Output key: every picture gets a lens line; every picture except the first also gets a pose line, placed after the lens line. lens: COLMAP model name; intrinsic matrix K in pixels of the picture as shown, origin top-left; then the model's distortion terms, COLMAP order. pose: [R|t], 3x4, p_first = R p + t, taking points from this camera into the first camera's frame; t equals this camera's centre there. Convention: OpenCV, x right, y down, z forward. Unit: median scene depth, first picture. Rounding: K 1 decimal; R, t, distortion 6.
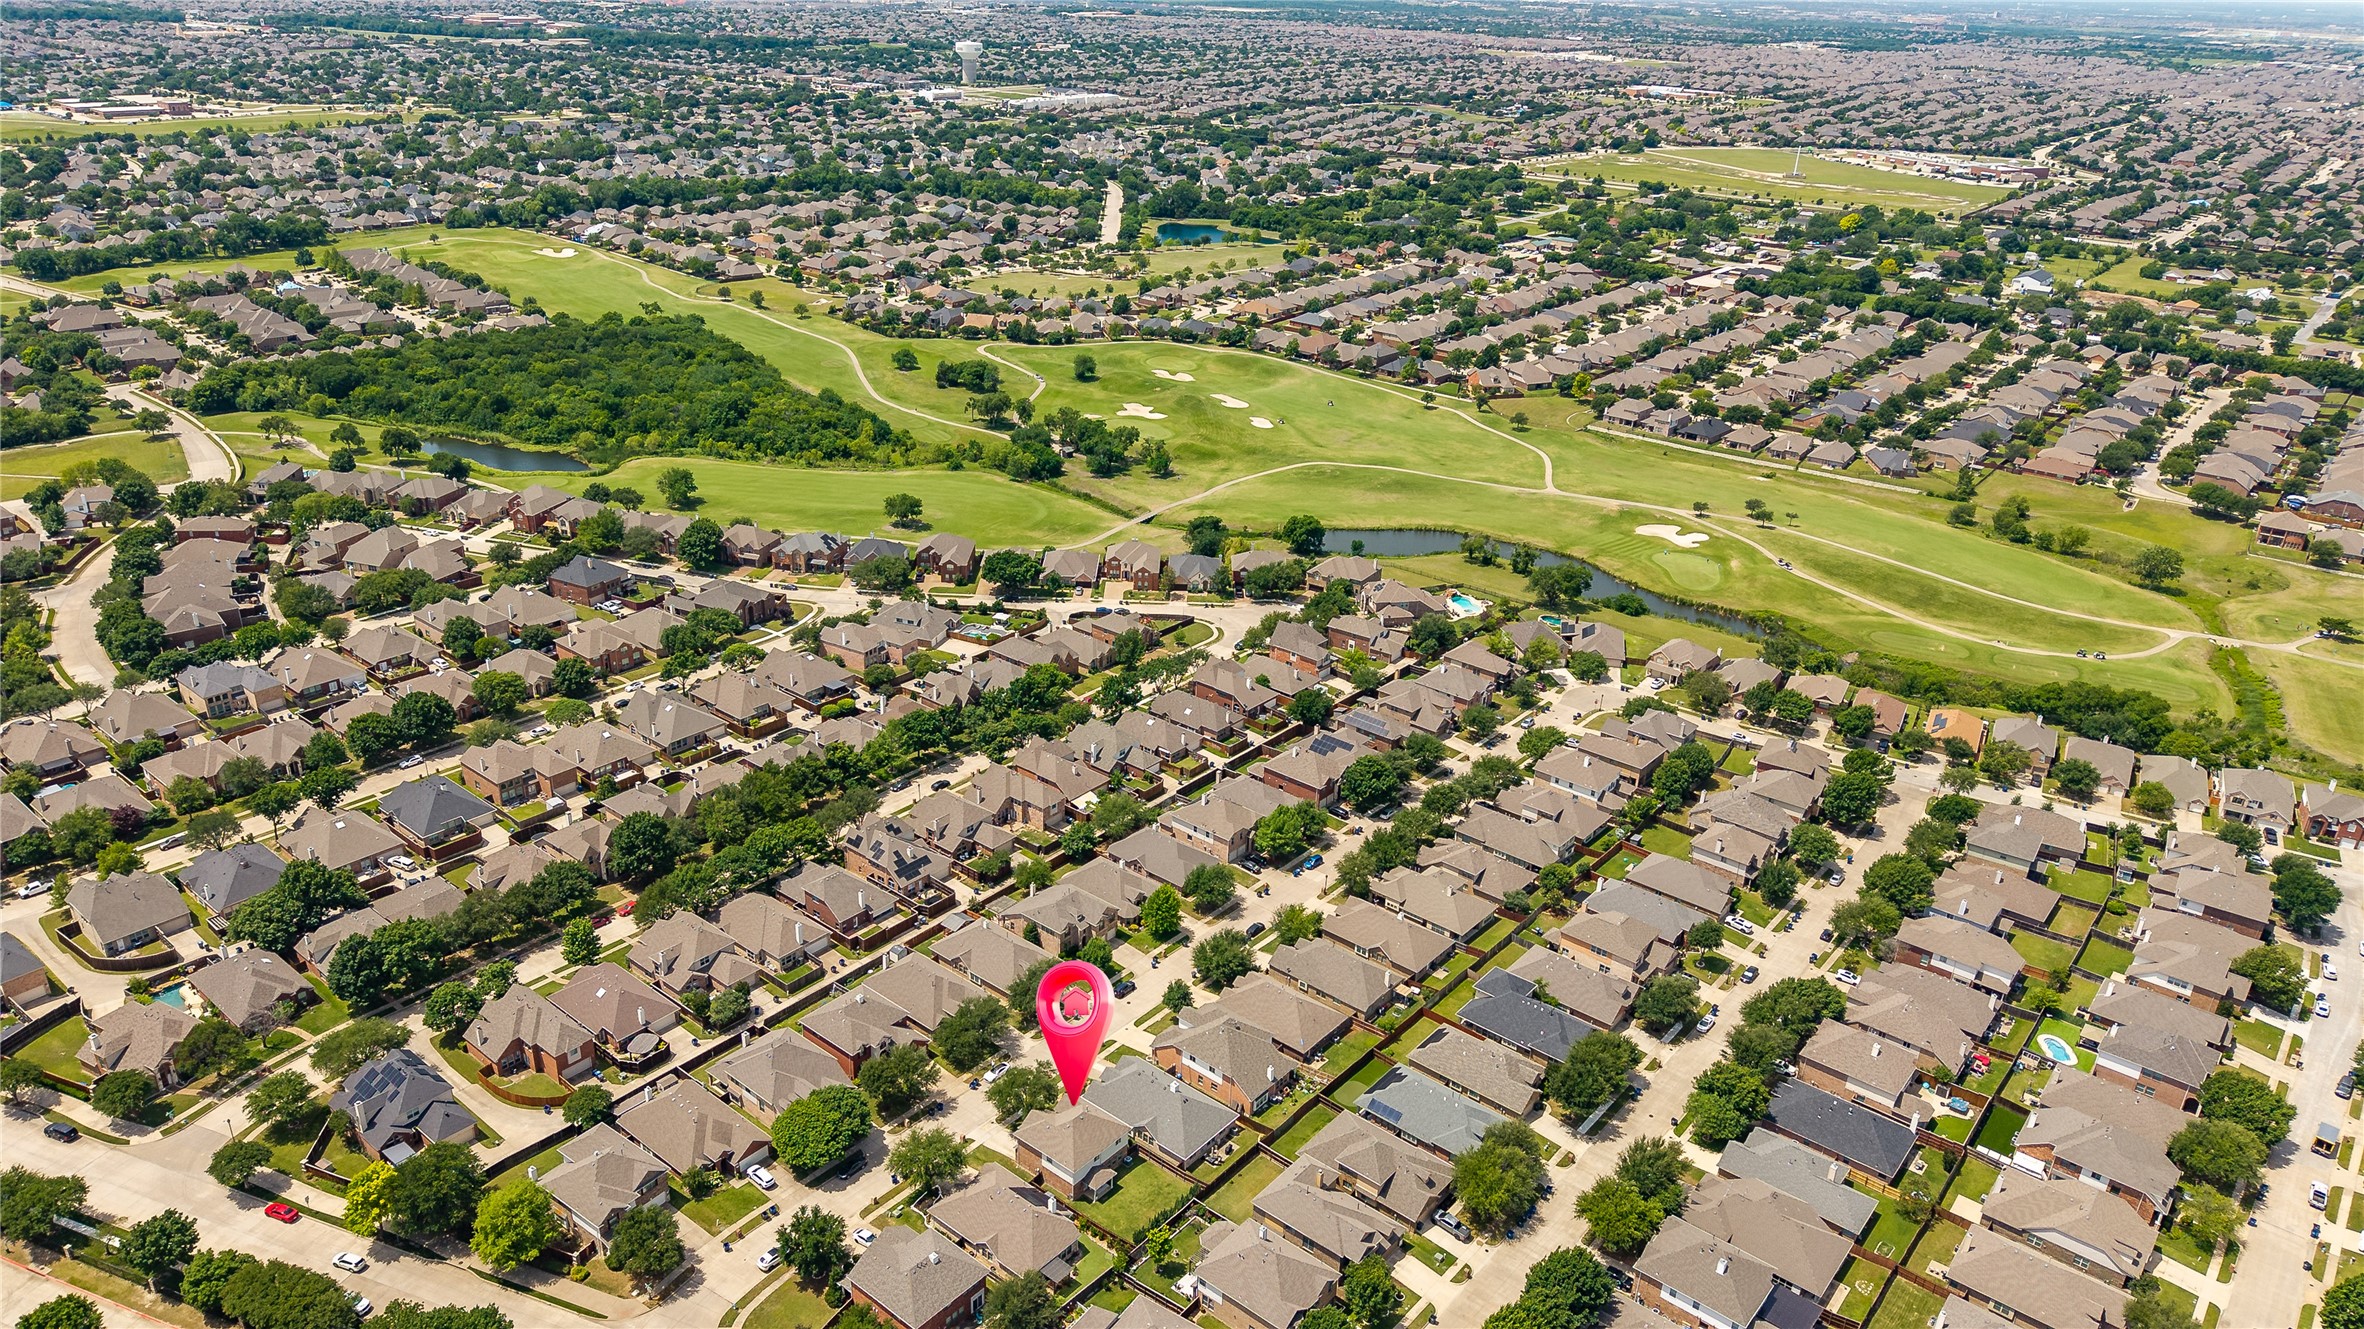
lens RADIAL K [[1566.4, 0, 1182.0], [0, 1566.4, 664.5], [0, 0, 1]] dist [0.069096, -0.097079]
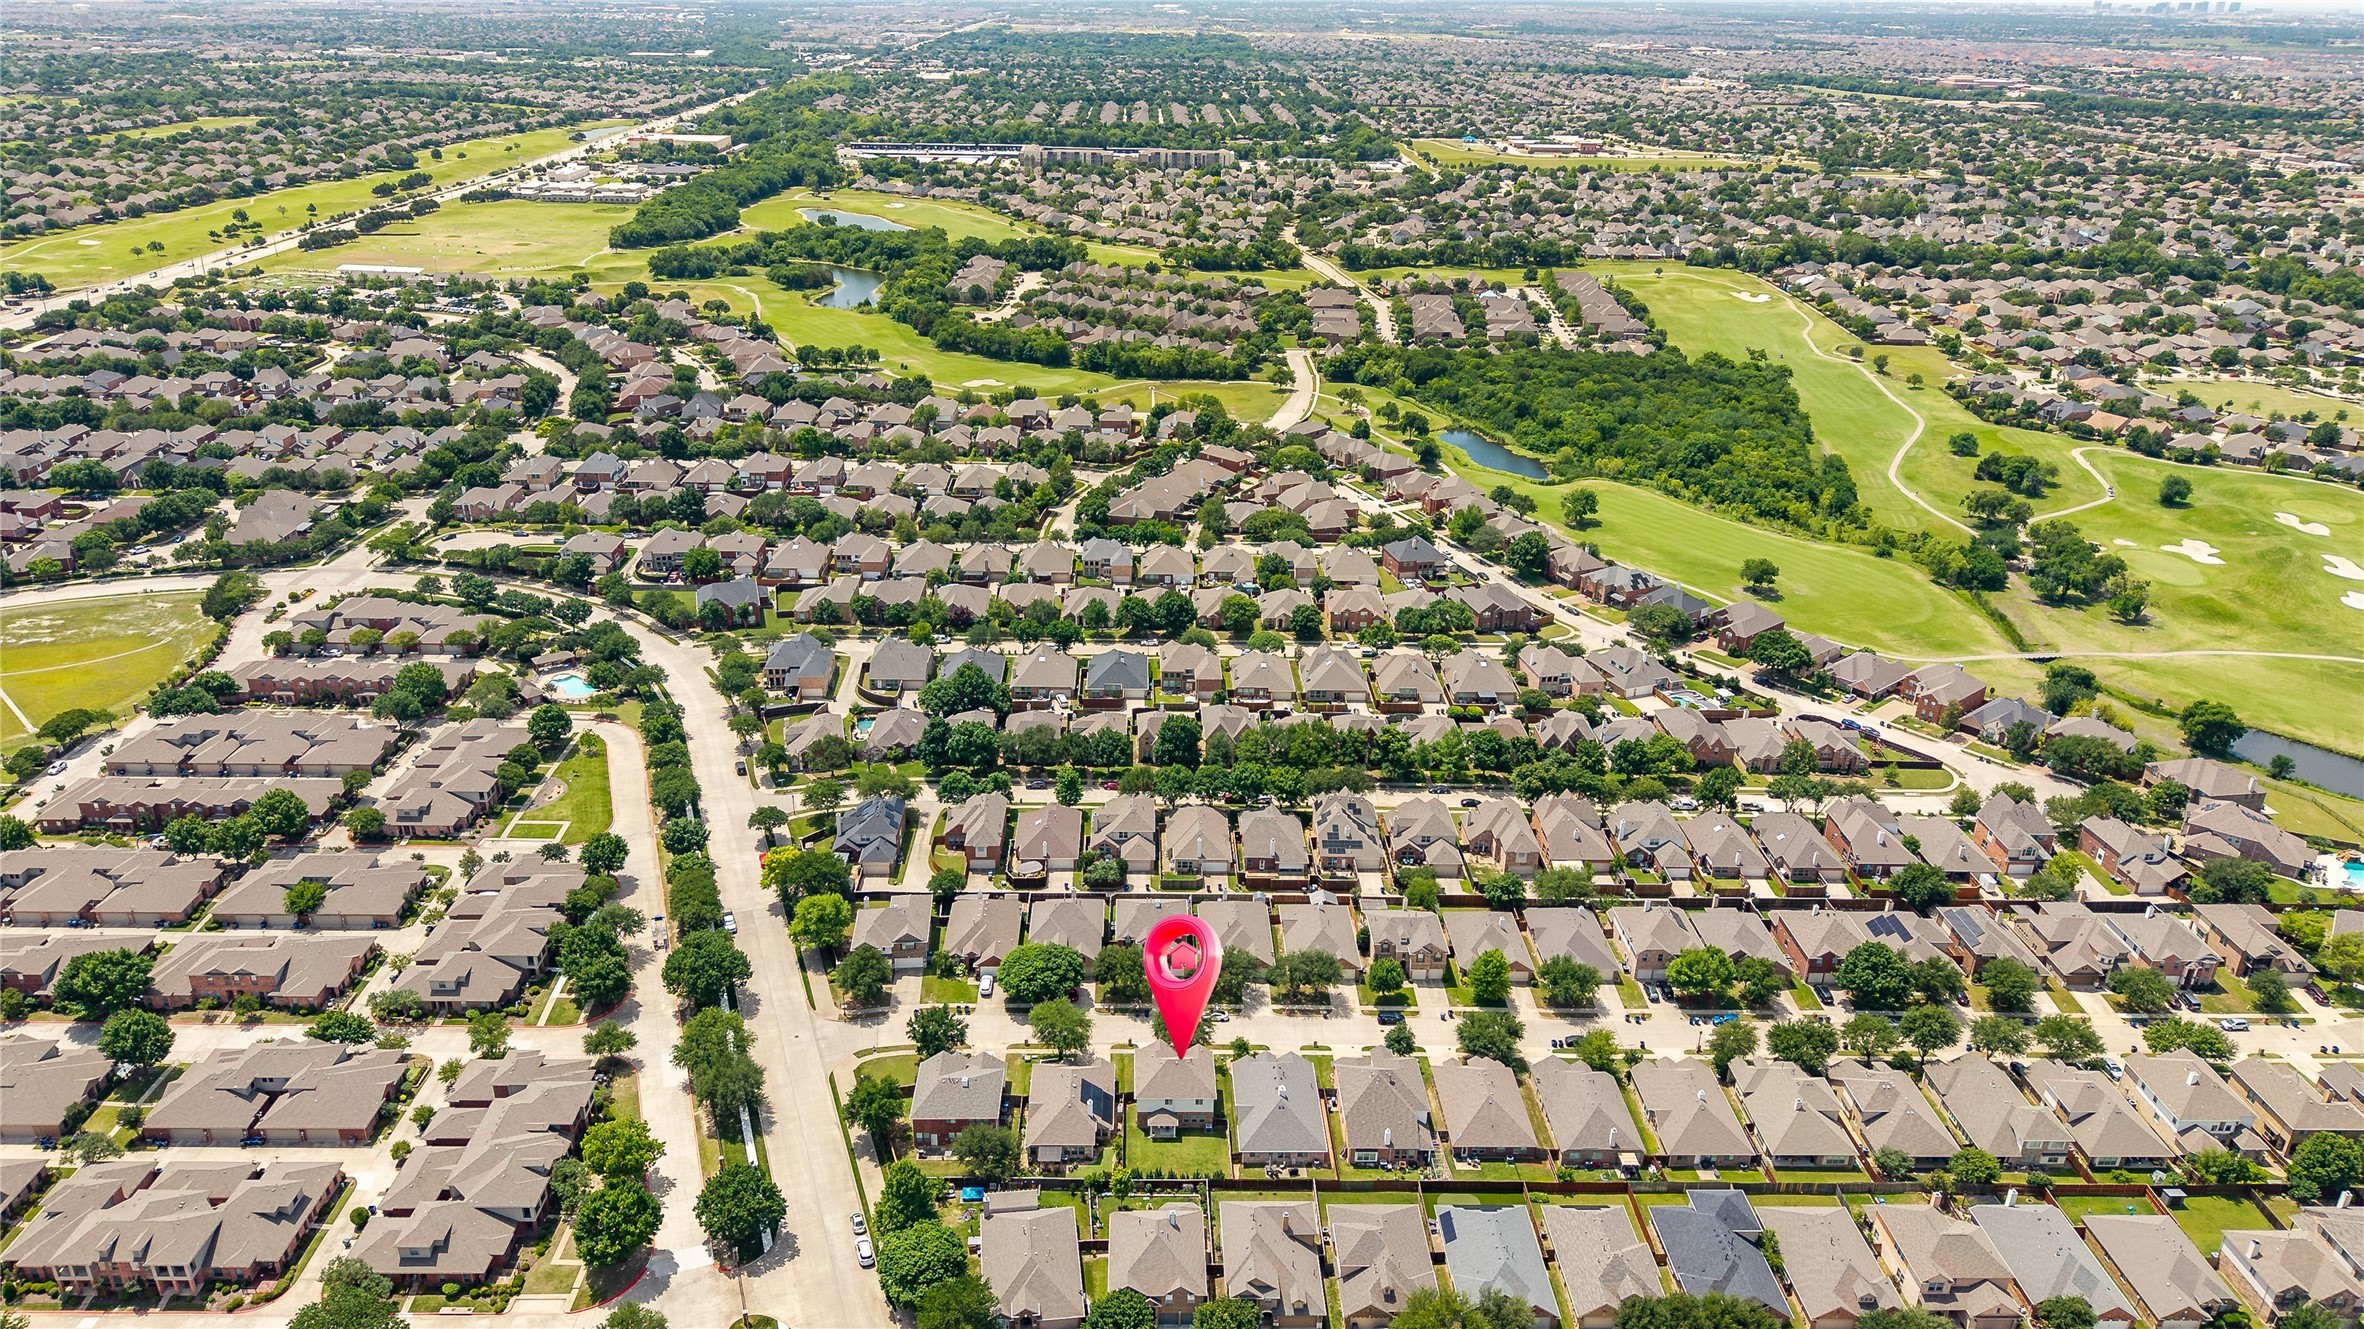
lens RADIAL K [[1566.4, 0, 1182.0], [0, 1566.4, 664.5], [0, 0, 1]] dist [0.069096, -0.097079]
pose [[0.657791, 0.278010, -0.700015, 0.320174], [-0.302412, 0.948669, 0.092592, -0.035441], [0.689824, 0.150787, 0.708100, 0.109961]]
